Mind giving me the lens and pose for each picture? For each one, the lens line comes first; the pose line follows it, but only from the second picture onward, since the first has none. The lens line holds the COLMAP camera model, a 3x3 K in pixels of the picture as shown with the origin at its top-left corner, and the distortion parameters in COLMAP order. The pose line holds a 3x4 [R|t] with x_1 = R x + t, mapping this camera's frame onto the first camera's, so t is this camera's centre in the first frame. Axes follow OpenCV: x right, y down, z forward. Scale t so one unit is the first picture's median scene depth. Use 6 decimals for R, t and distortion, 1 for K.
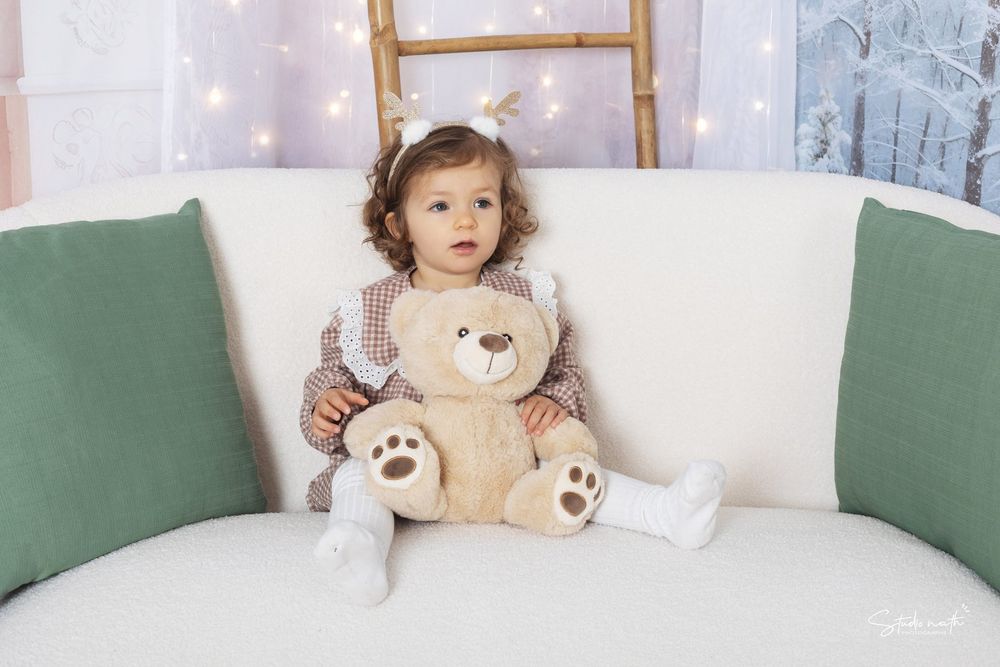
lens RADIAL K [[1523.8, 0, 500.0], [0, 1523.8, 333.5], [0, 0, 1]] dist [0.030813, -0.008727]
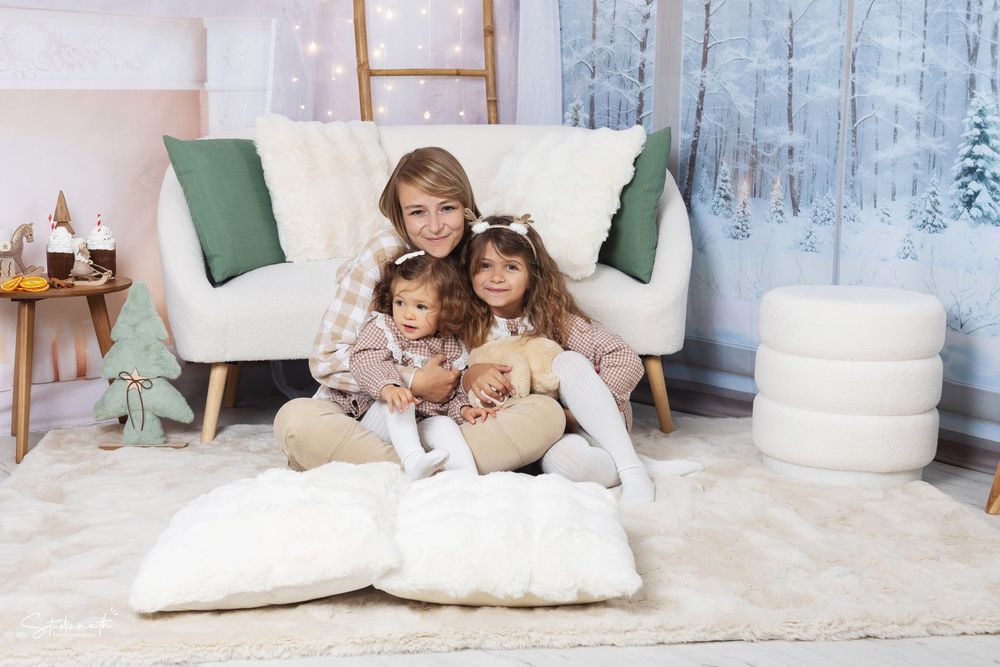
lens RADIAL K [[1491.2, 0, 500.0], [0, 1491.2, 333.5], [0, 0, 1]] dist [-0.001855, 0.131936]
pose [[0.994540, -0.010411, 0.103839, -0.118909], [0.020170, 0.995427, -0.093376, 0.381816], [-0.102392, 0.094961, 0.990201, -1.070309]]
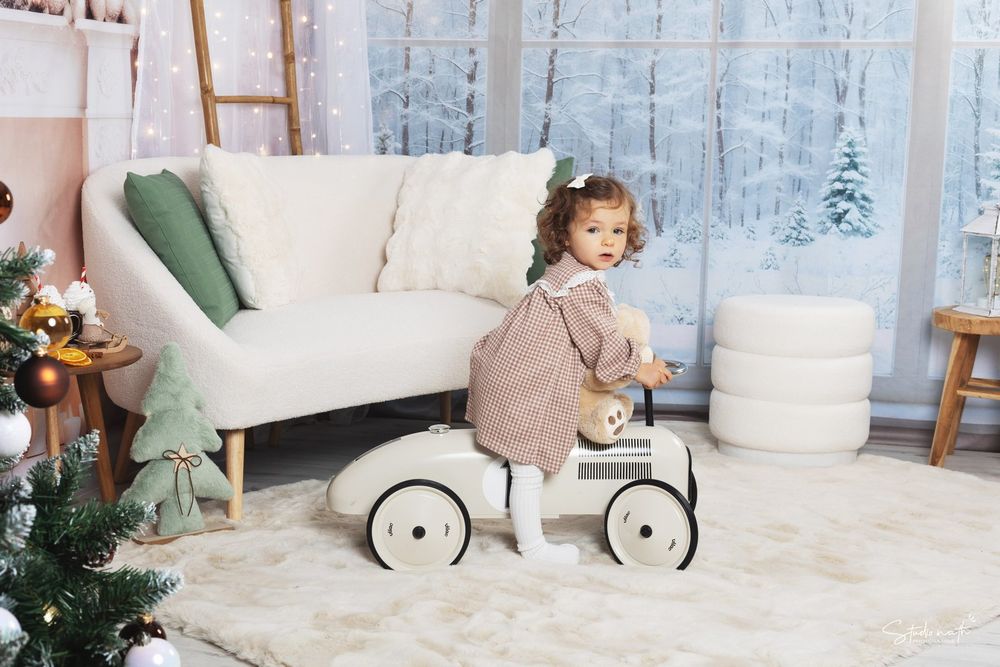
lens RADIAL K [[1450.8, 0, 500.0], [0, 1450.8, 333.5], [0, 0, 1]] dist [0.005239, 0.044993]
pose [[0.738945, -0.086738, 0.668160, -1.092063], [0.155098, 0.986945, -0.043408, 0.253288], [-0.655672, 0.135706, 0.742751, -0.600559]]
